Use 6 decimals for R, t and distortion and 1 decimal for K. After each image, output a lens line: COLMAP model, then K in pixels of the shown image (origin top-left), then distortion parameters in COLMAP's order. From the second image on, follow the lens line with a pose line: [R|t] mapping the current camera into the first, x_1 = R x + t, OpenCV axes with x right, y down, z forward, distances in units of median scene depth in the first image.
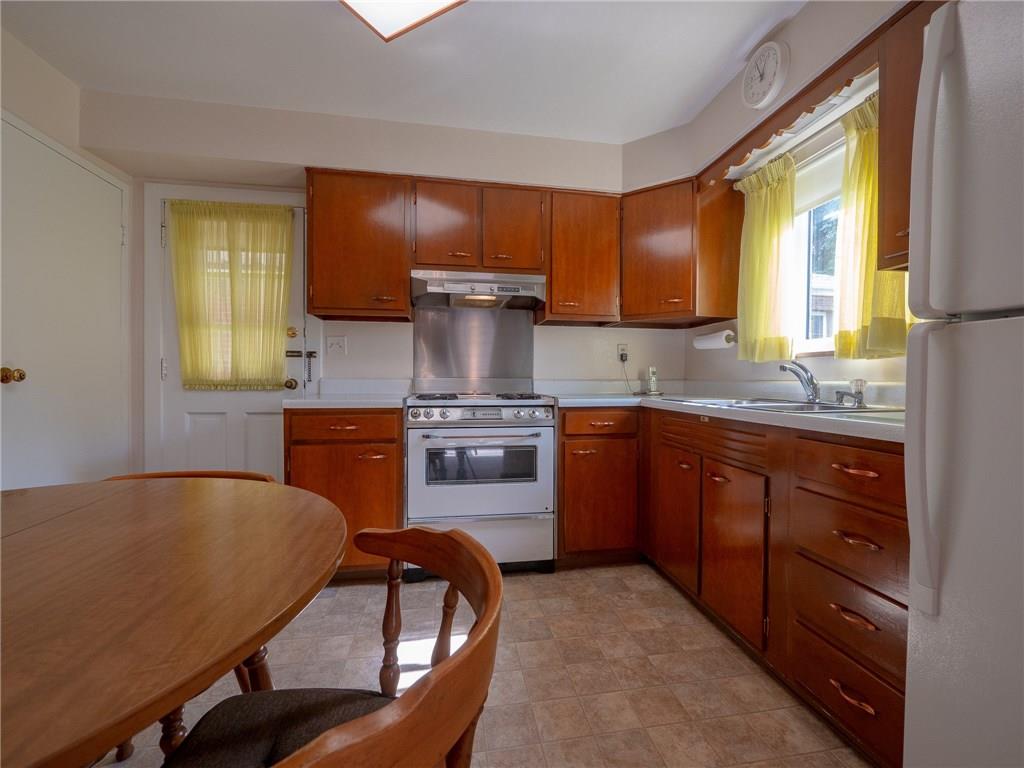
lens RADIAL K [[426.8, 0, 517.6], [0, 426.8, 382.9], [0, 0, 1]] dist [-0.011310, 0.000020]
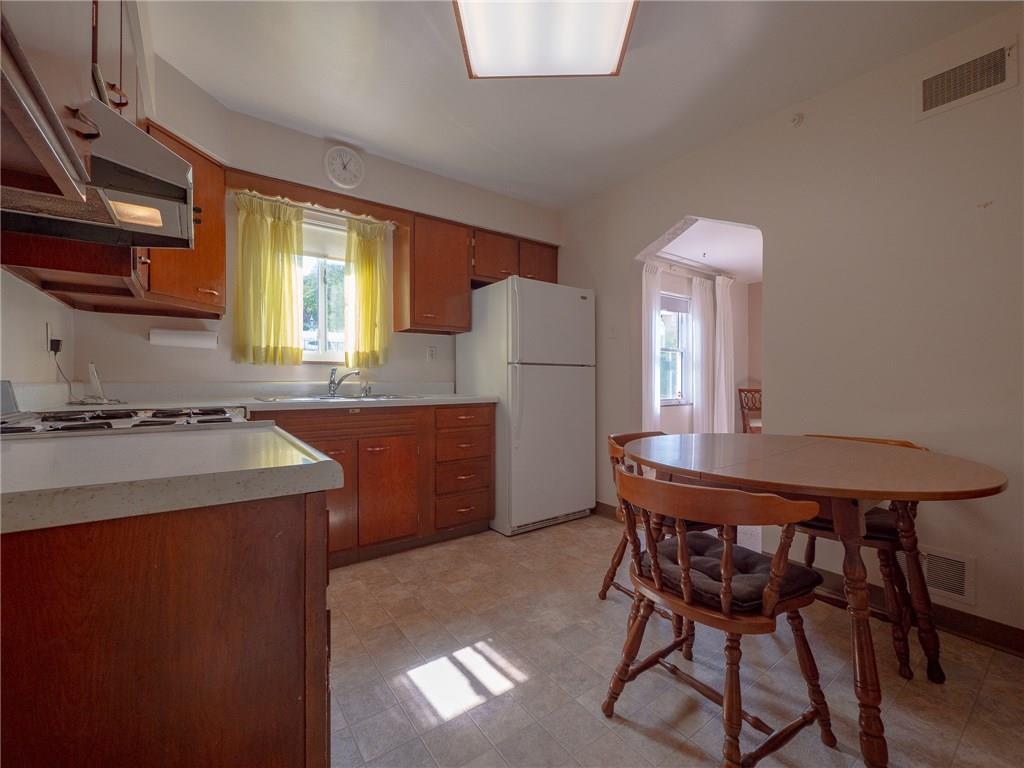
lens RADIAL K [[426.8, 0, 513.5], [0, 426.8, 382.5], [0, 0, 1]] dist [-0.011310, 0.000020]
pose [[-0.446077, -0.006239, 0.894973, -1.081047], [0.005978, 0.999933, 0.009950, -0.014910], [-0.894975, 0.009788, -0.446009, 1.283615]]
